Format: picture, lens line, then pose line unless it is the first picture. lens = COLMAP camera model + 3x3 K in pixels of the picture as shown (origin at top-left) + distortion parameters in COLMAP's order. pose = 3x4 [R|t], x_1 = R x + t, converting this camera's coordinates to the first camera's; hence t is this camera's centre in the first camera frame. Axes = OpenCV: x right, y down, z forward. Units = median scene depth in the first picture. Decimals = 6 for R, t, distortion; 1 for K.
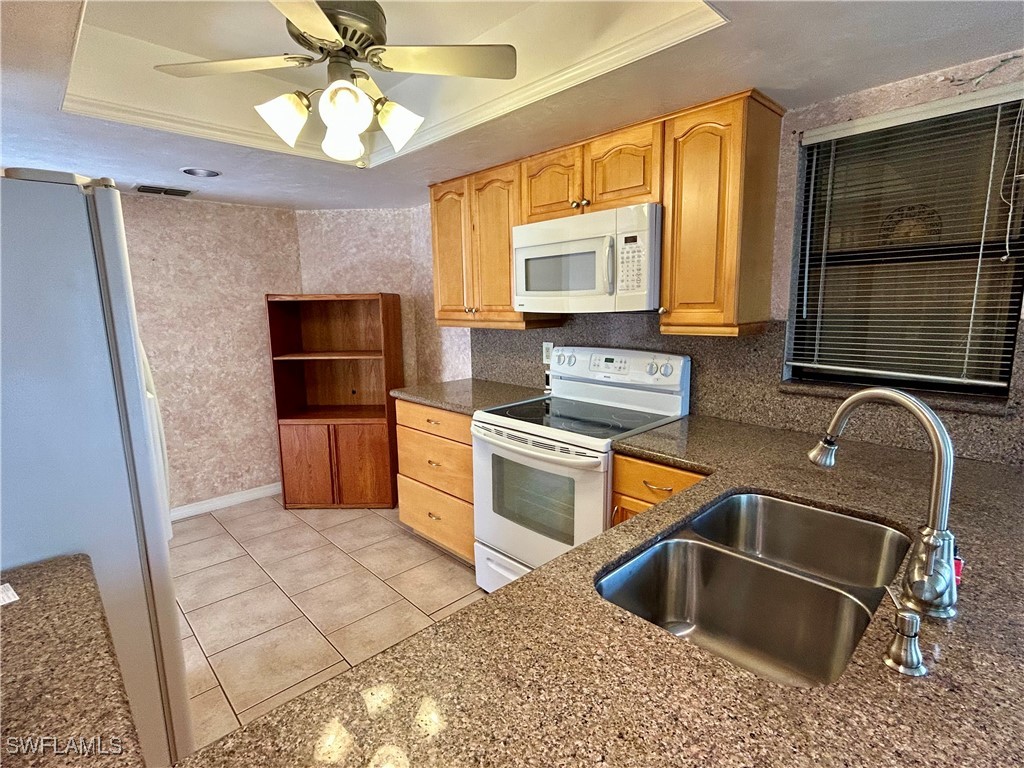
lens RADIAL K [[507.0, 0, 507.2], [0, 507.0, 385.3], [0, 0, 1]] dist [-0.002971, 0.001781]
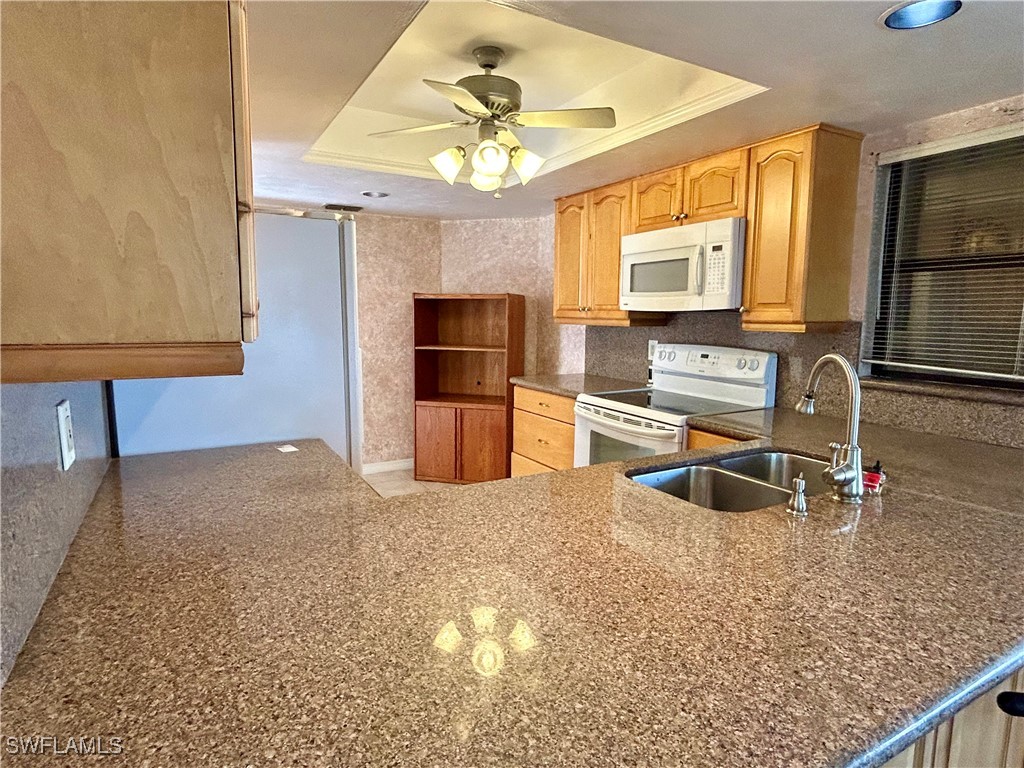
lens RADIAL K [[570.7, 0, 510.9], [0, 570.7, 388.2], [0, 0, 1]] dist [0.000104, -0.001048]
pose [[0.970737, 0.056812, -0.233327, 0.089353], [-0.063534, 0.997750, -0.021390, 0.076280], [0.231587, 0.035588, 0.972163, -0.311502]]
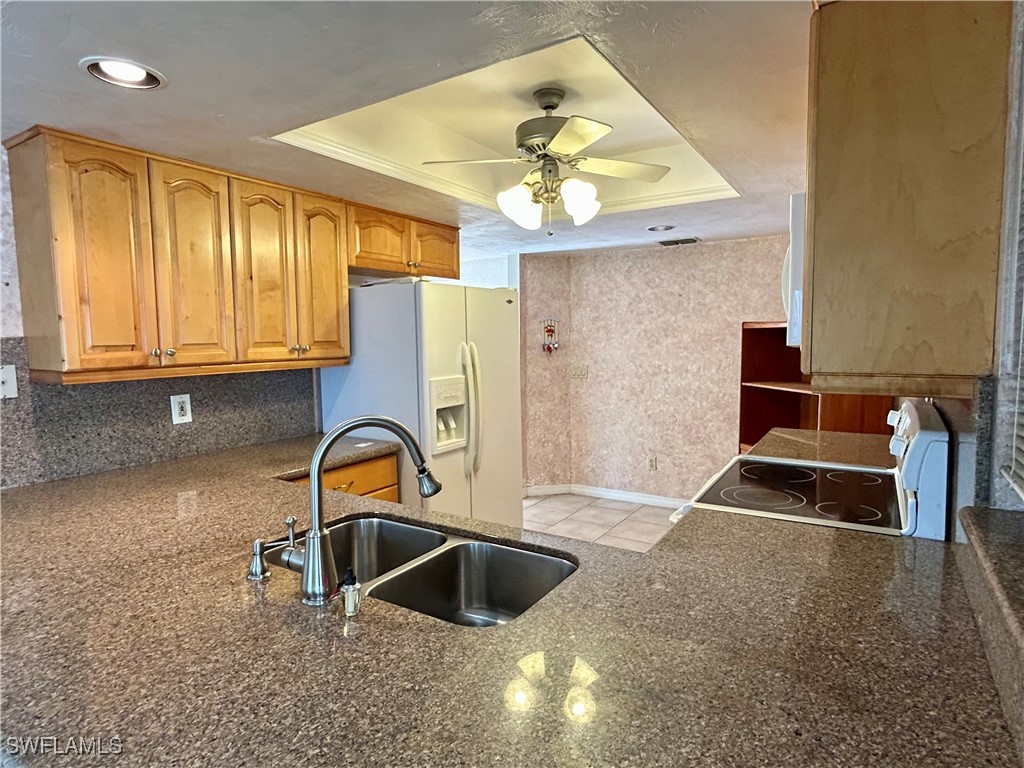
lens RADIAL K [[570.7, 0, 512.9], [0, 570.7, 382.1], [0, 0, 1]] dist [0.000104, -0.001048]
pose [[0.235466, 0.090299, -0.967679, 0.783634], [-0.149923, 0.987131, 0.055634, -0.071302], [0.960250, 0.131977, 0.245973, 0.376069]]
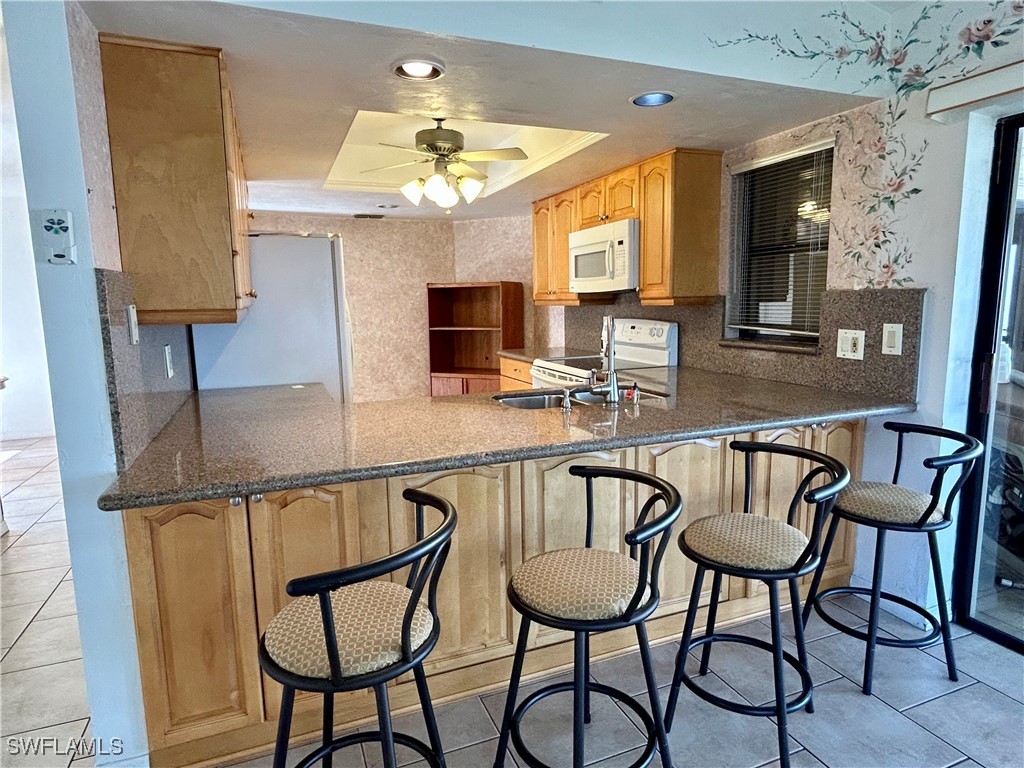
lens RADIAL K [[597.1, 0, 507.4], [0, 597.1, 388.4], [0, 0, 1]] dist [0.002523, -0.002316]
pose [[0.927498, 0.054982, -0.369762, 0.511212], [-0.058459, 0.998288, 0.001805, 0.137457], [0.369229, 0.019942, 0.929125, -0.647577]]
